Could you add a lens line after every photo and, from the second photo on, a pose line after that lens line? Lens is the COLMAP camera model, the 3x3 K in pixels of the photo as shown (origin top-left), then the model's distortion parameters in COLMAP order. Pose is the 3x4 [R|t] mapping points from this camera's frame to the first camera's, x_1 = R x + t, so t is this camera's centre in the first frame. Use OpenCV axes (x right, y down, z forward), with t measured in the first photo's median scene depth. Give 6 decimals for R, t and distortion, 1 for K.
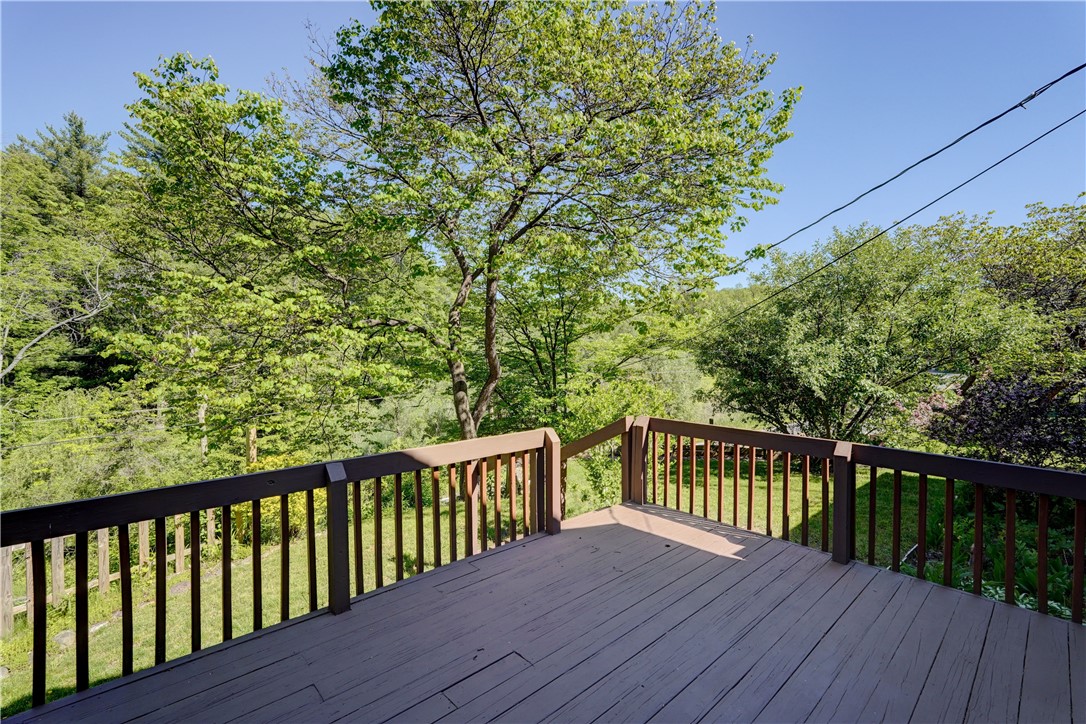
lens RADIAL K [[484.3, 0, 547.9], [0, 484.3, 361.9], [0, 0, 1]] dist [-0.000933, -0.000146]
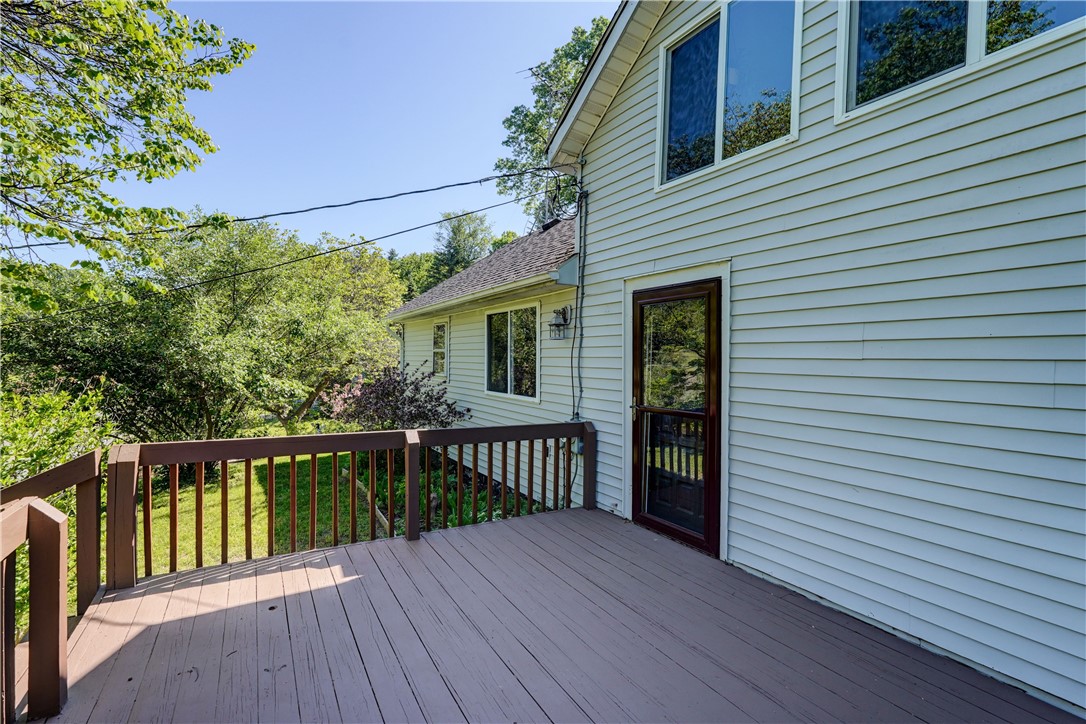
lens RADIAL K [[484.3, 0, 547.9], [0, 484.3, 361.9], [0, 0, 1]] dist [-0.000933, -0.000146]
pose [[0.206009, -0.008381, 0.978514, -0.357261], [-0.000917, 0.999961, 0.008758, 0.001290], [-0.978550, -0.002701, 0.205993, 0.418714]]
